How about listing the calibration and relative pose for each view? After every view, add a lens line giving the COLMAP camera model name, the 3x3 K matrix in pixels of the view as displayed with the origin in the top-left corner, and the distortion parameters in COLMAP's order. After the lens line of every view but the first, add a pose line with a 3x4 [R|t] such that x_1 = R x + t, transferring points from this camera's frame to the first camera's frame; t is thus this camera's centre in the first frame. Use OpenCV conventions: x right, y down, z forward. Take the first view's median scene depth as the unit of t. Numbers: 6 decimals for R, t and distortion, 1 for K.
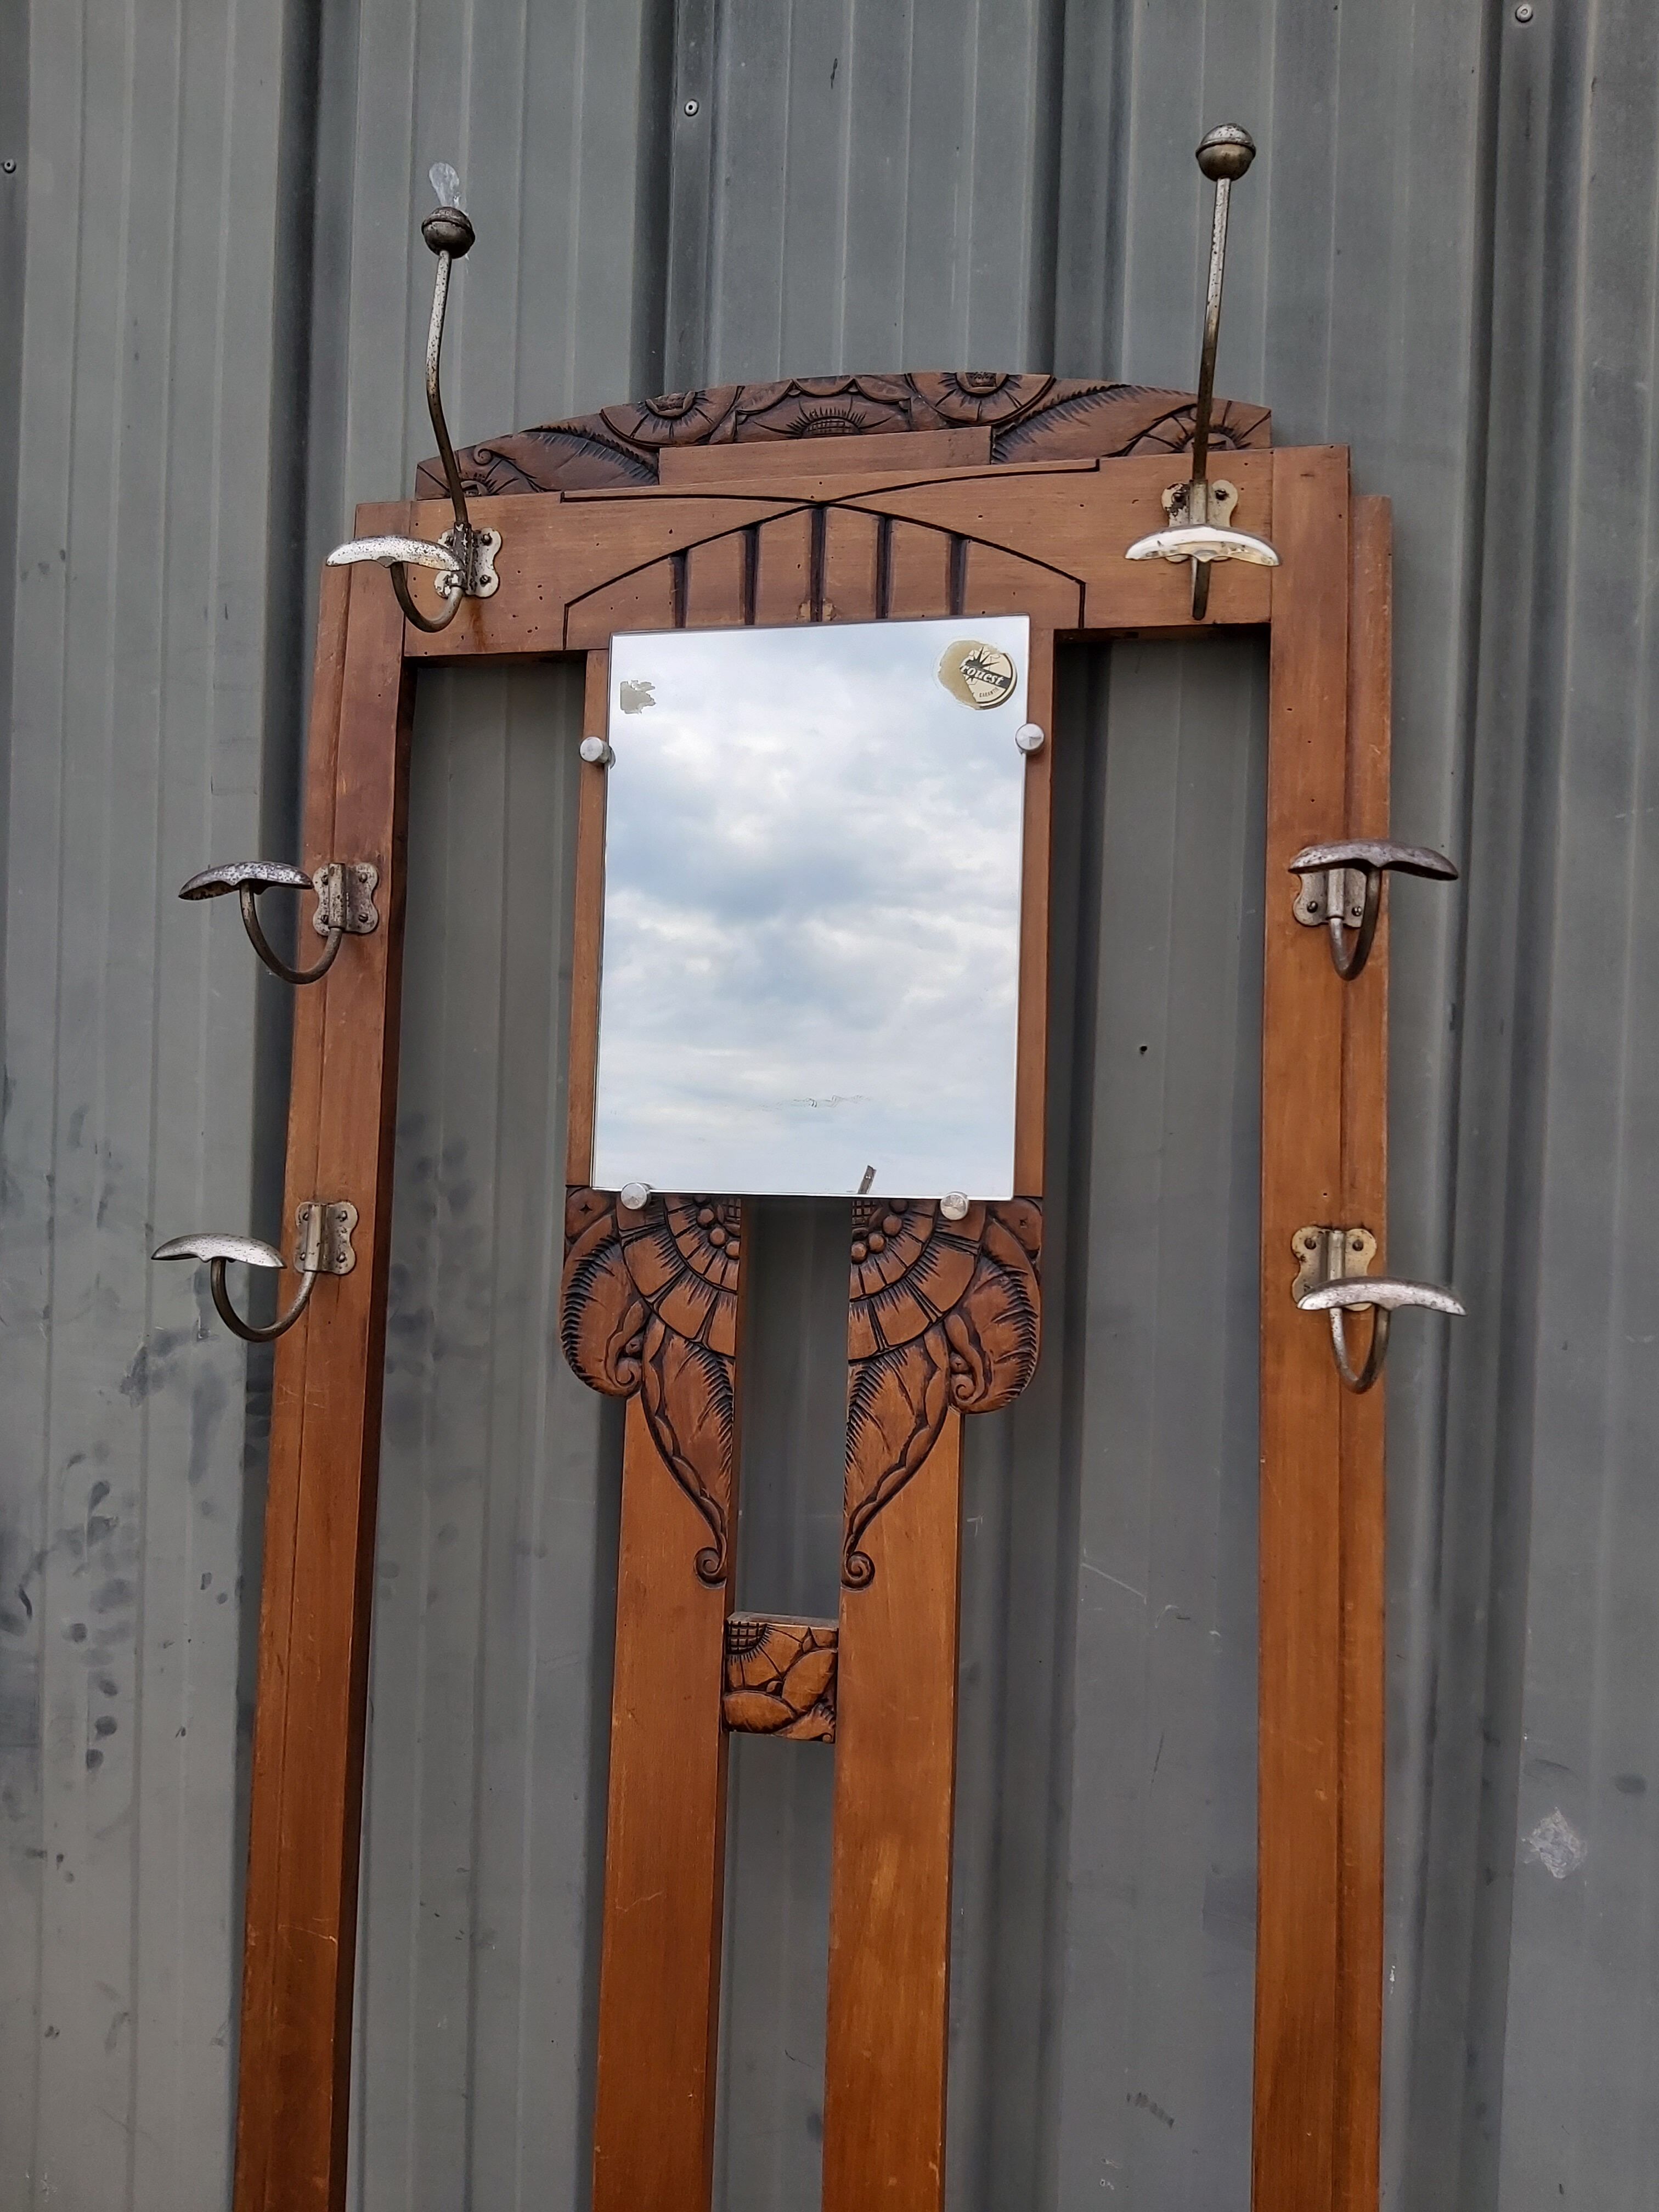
lens RADIAL K [[1743.7, 0, 887.7], [0, 1743.7, 1093.3], [0, 0, 1]] dist [0.093196, -0.177121]
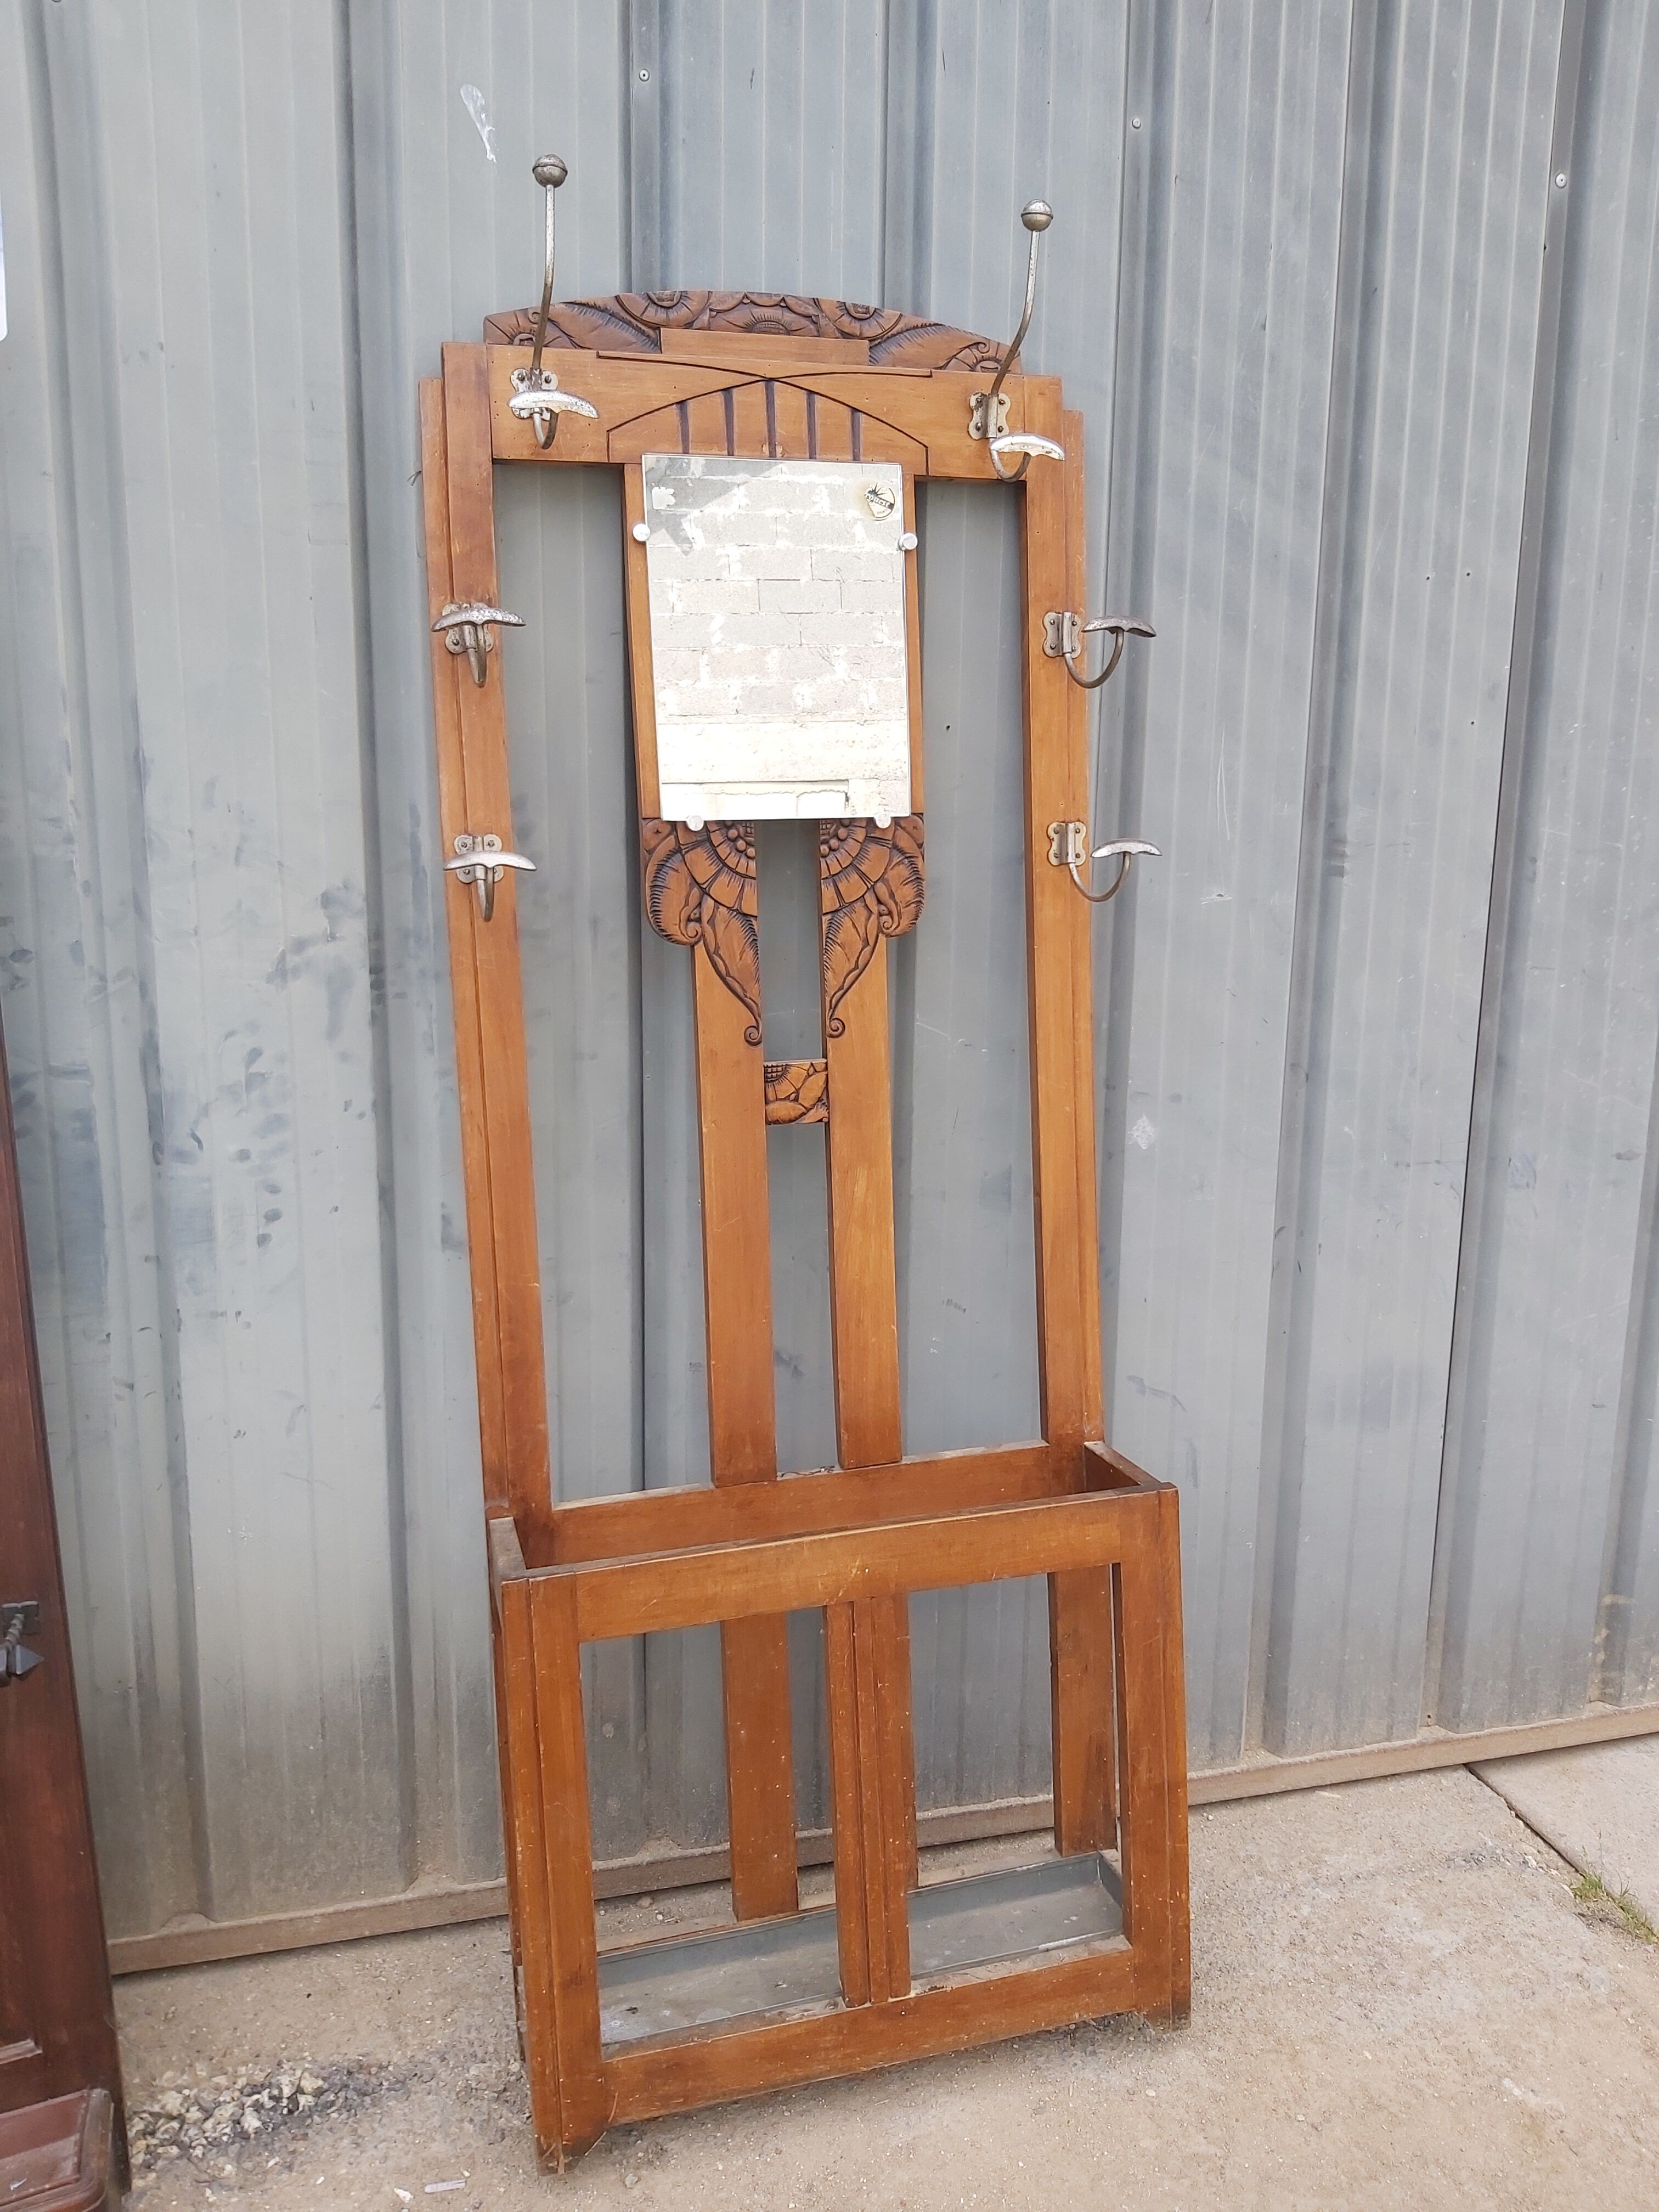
lens RADIAL K [[1743.7, 0, 887.7], [0, 1743.7, 1093.3], [0, 0, 1]] dist [0.093196, -0.177121]
pose [[0.871971, -0.112105, 0.476549, -0.789690], [0.022320, 0.981519, 0.190056, -0.000016], [-0.489048, -0.155087, 0.858359, -0.534723]]
